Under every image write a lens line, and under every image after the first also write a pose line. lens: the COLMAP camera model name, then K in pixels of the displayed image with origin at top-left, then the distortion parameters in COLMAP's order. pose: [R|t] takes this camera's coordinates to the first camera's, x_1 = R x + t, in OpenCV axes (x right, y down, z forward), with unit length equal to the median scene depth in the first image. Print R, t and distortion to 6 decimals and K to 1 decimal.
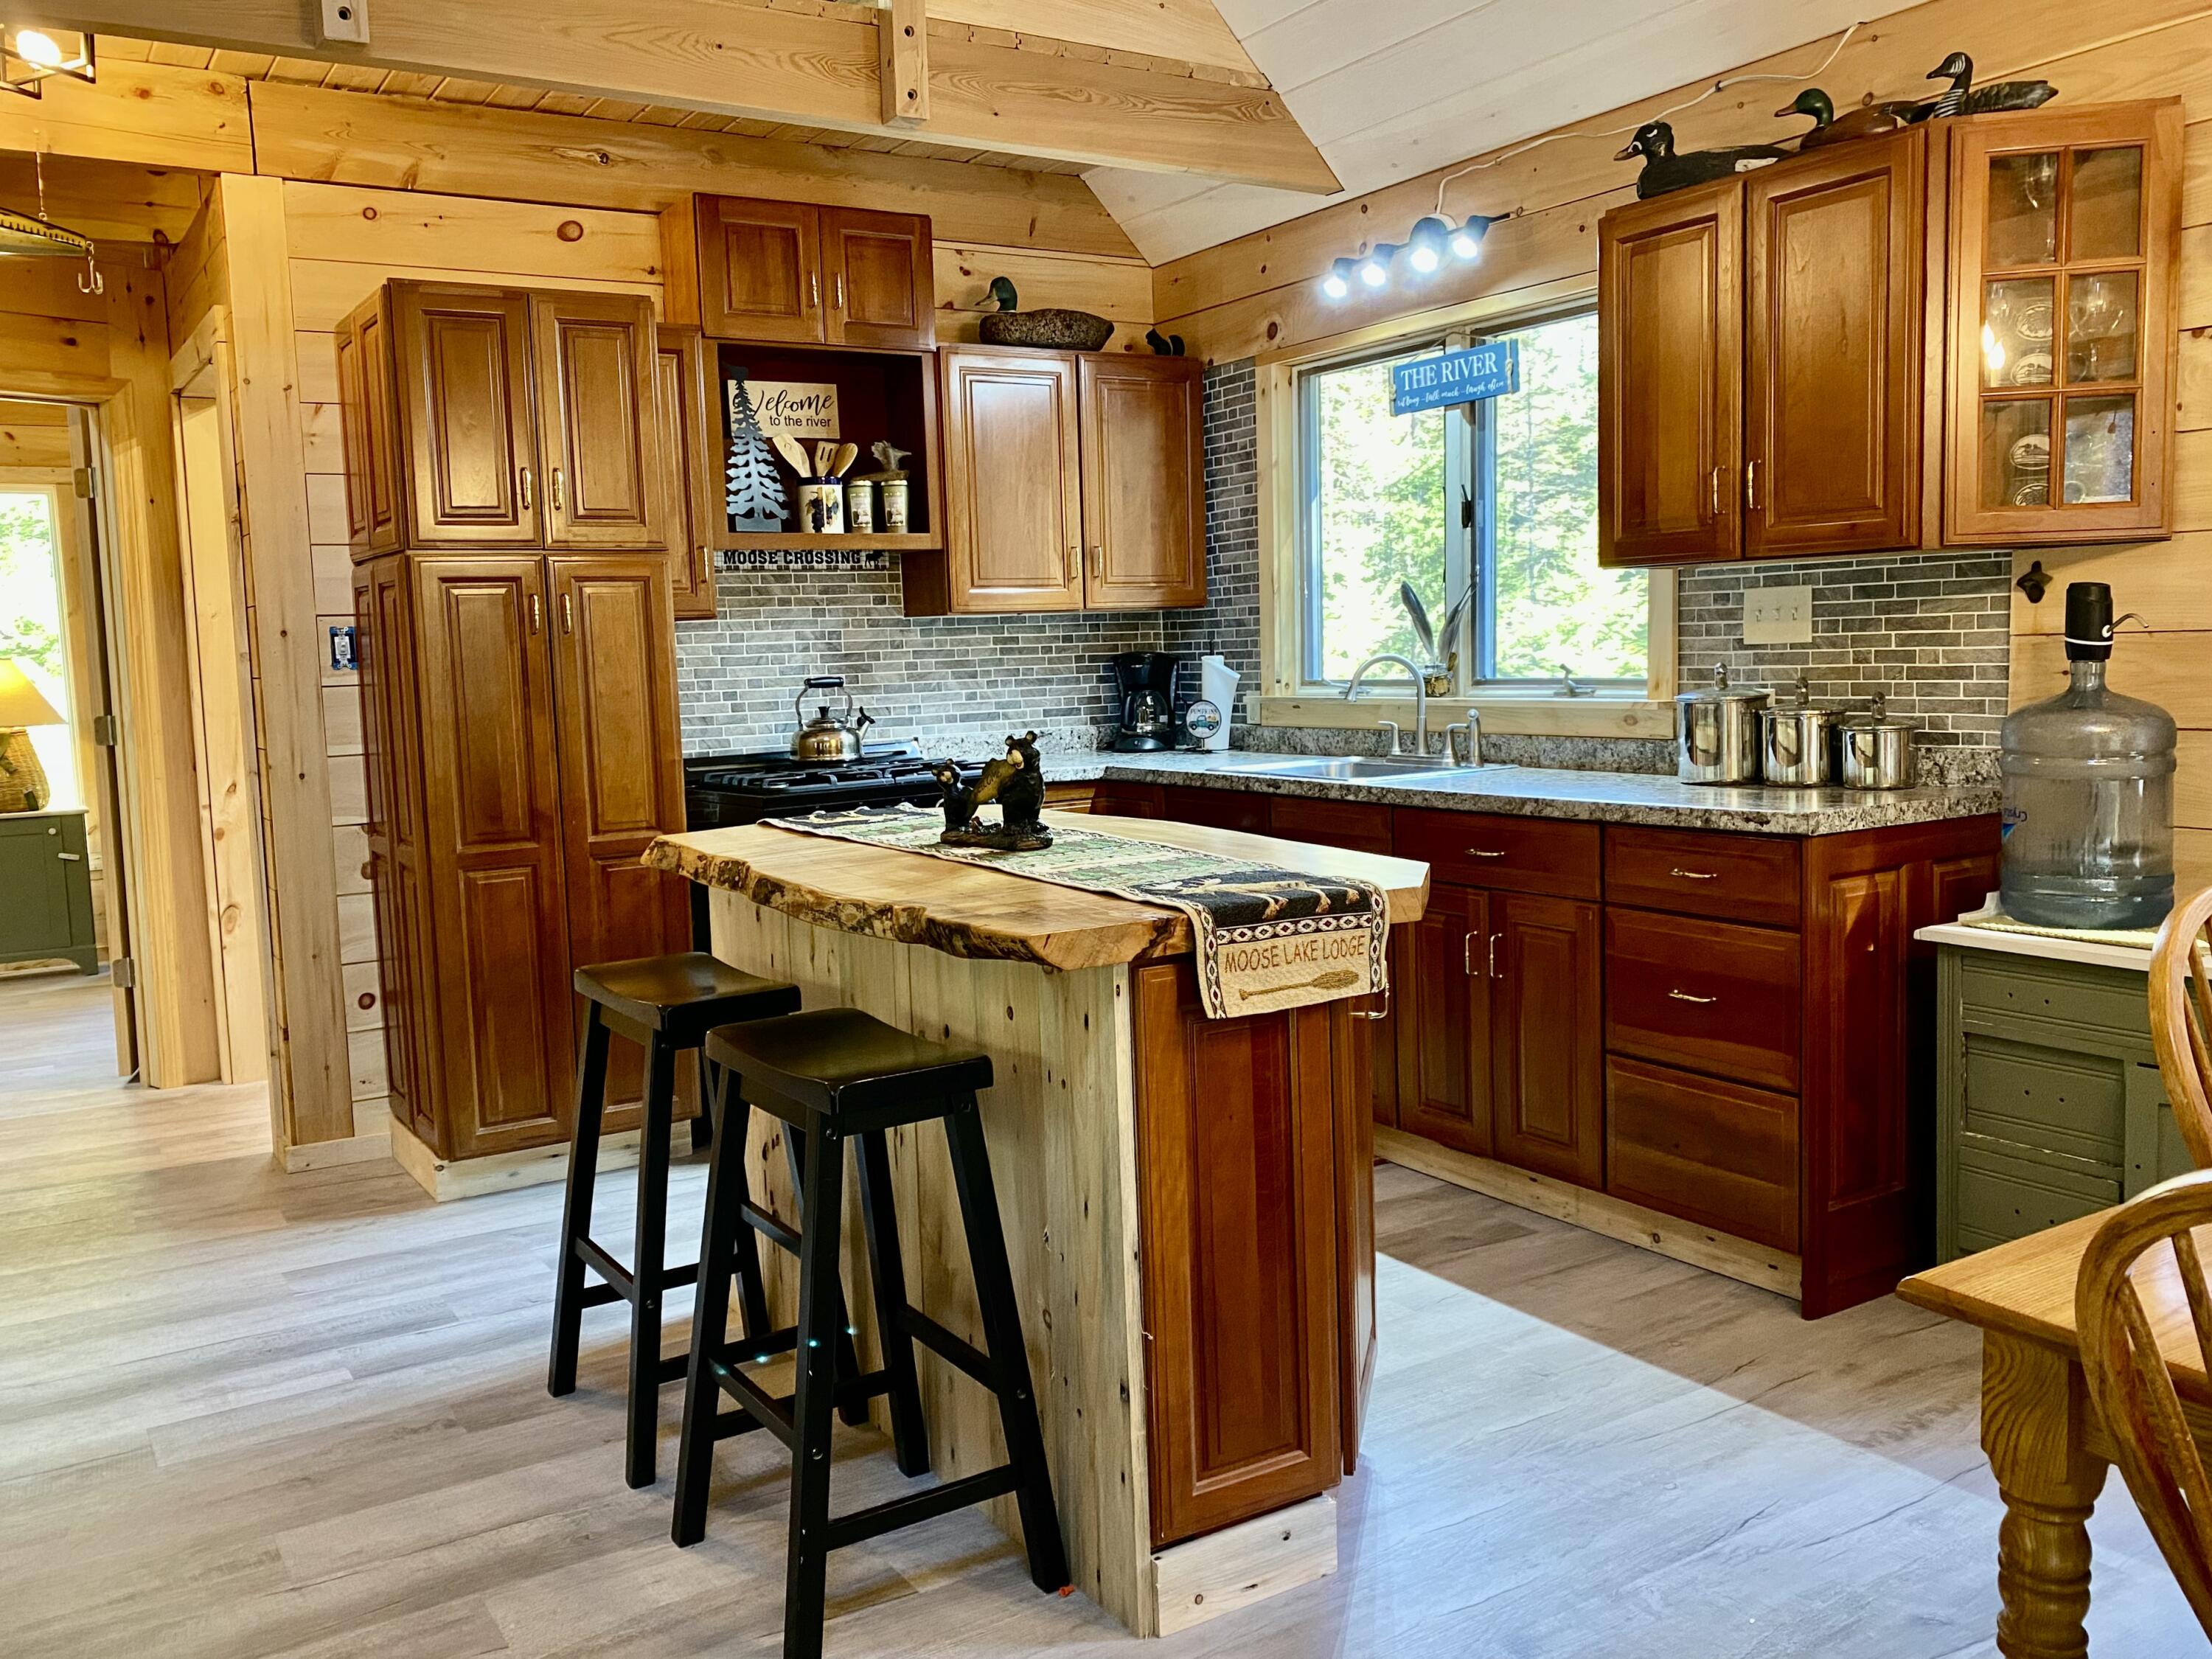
lens RADIAL K [[1838.8, 0, 1102.6], [0, 1838.8, 830.2], [0, 0, 1]] dist [0.062923, -0.000428]
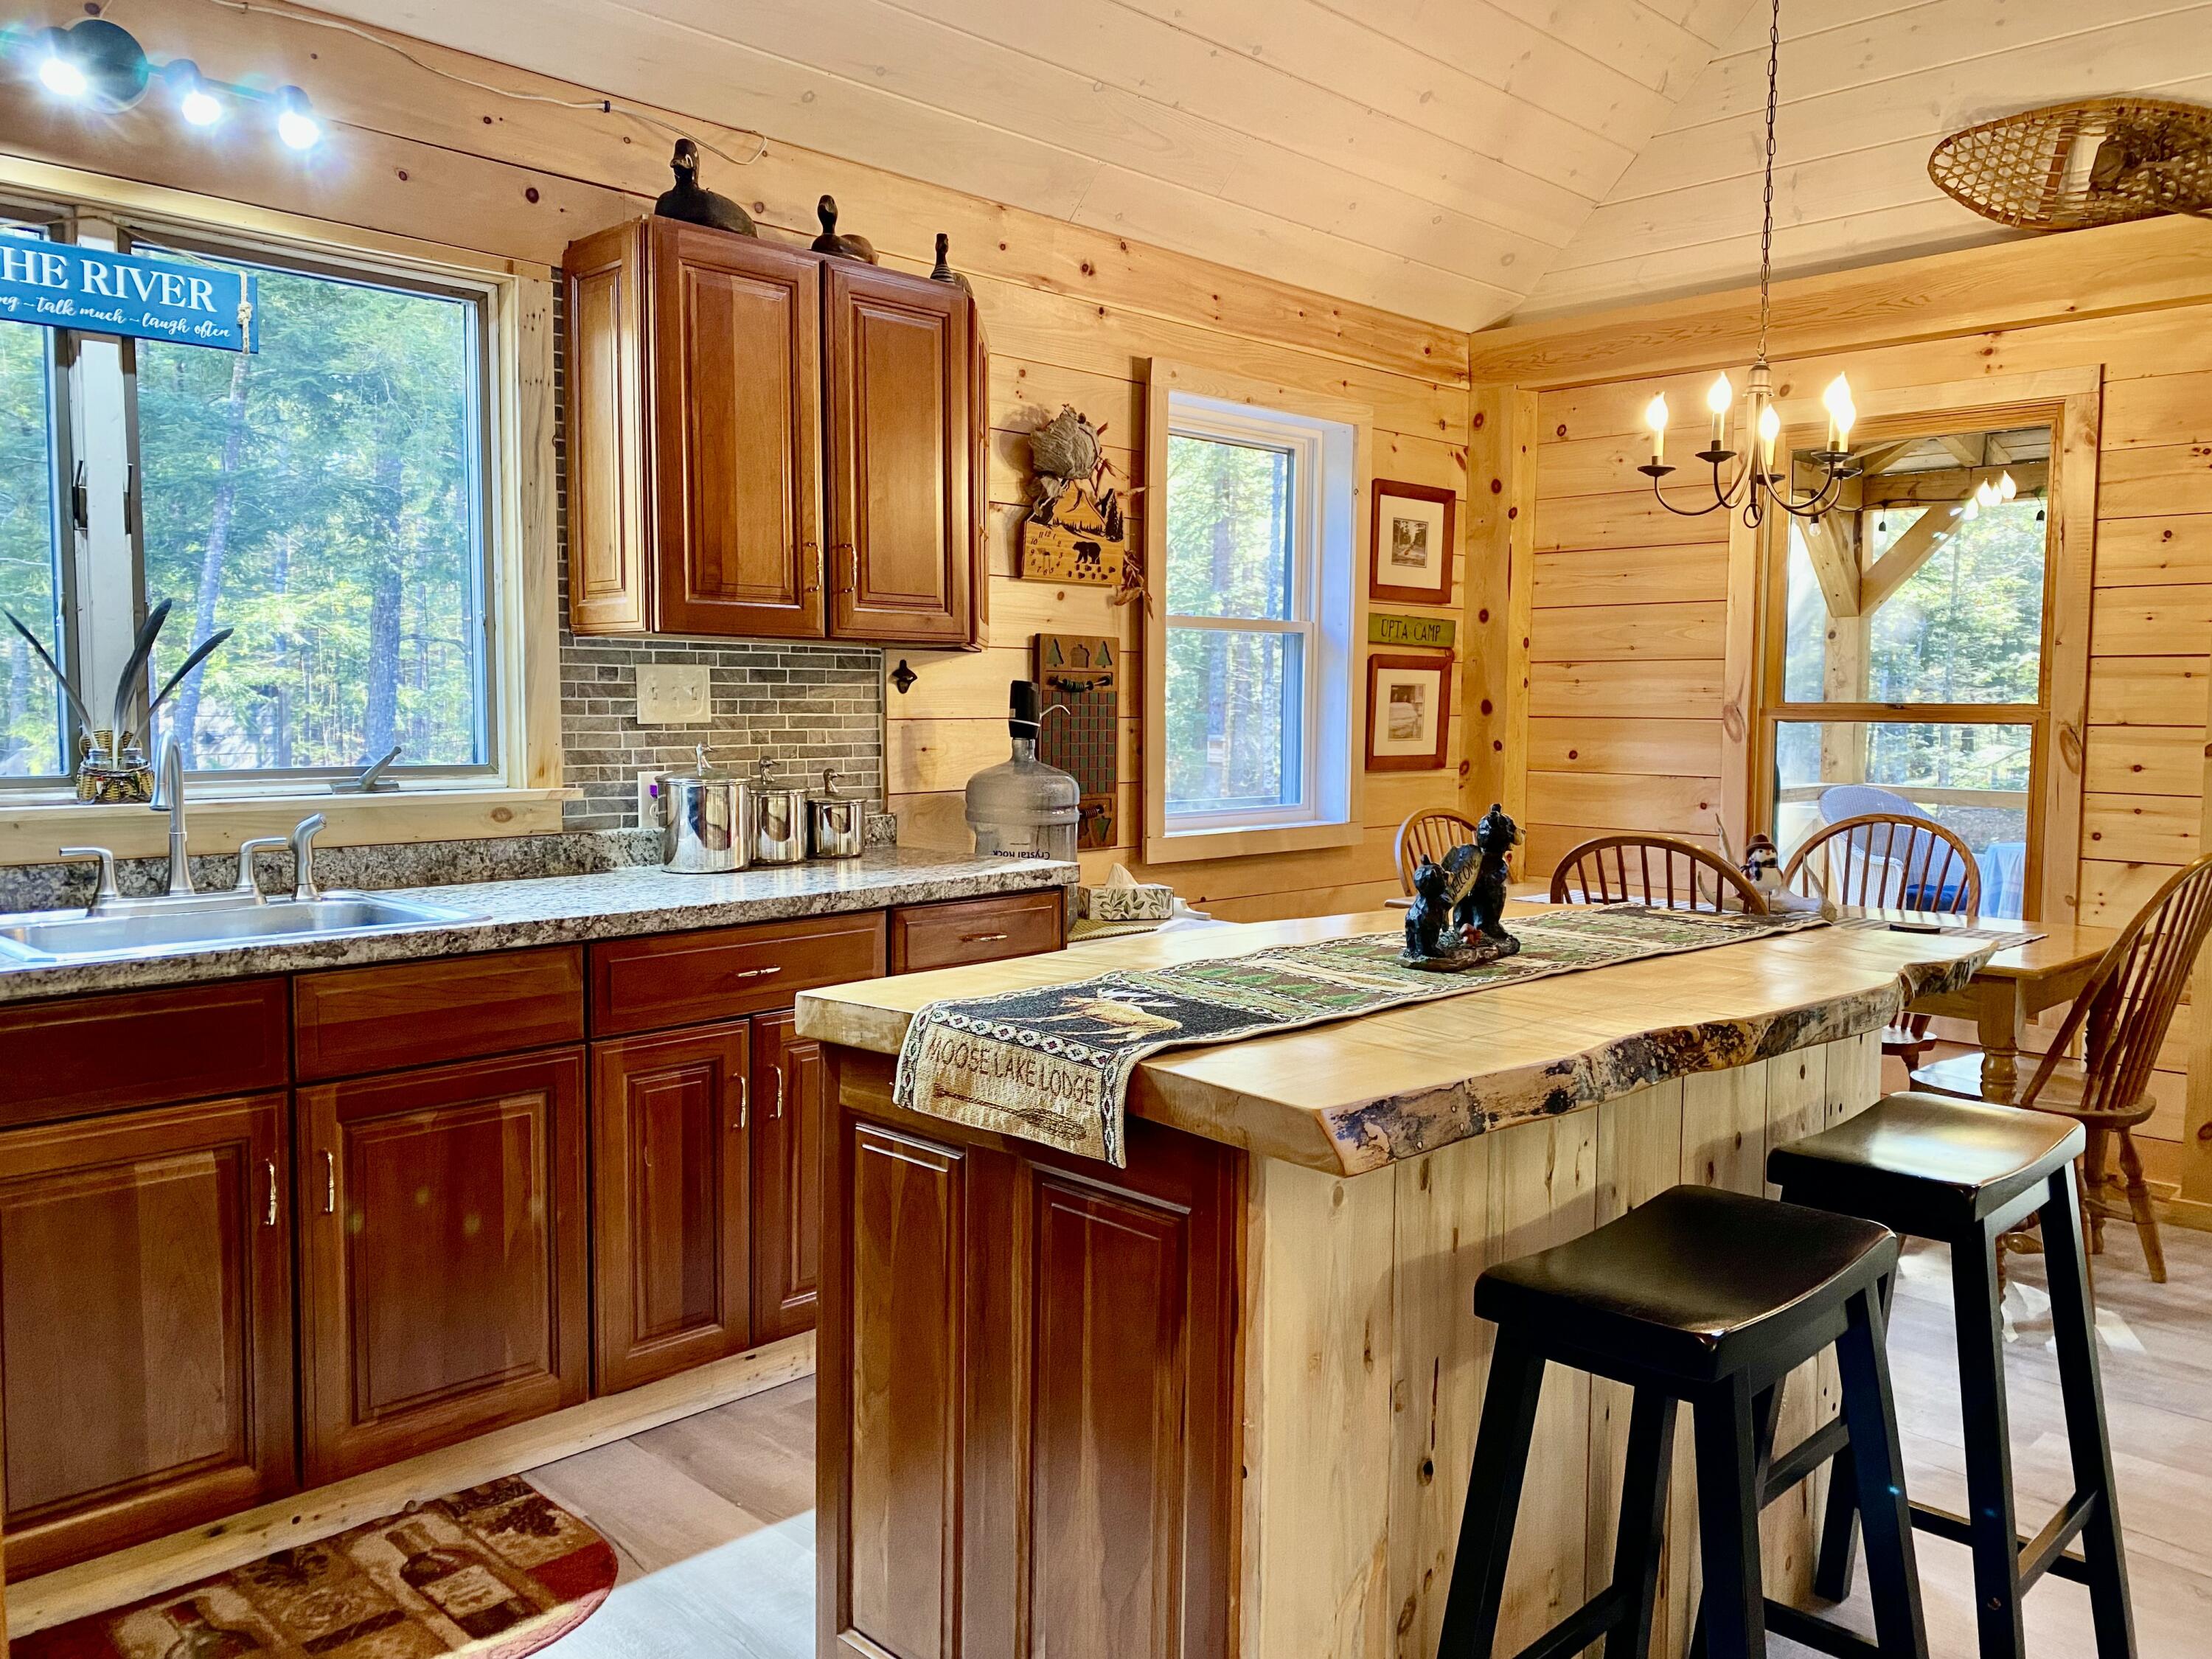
lens RADIAL K [[1690.8, 0, 1099.6], [0, 1690.8, 823.0], [0, 0, 1]] dist [0.020760, -0.025348]
pose [[-0.230494, -0.035055, 0.972442, -0.551148], [0.105592, 0.992549, 0.060808, -0.082065], [-0.967328, 0.116698, -0.225075, 1.020968]]
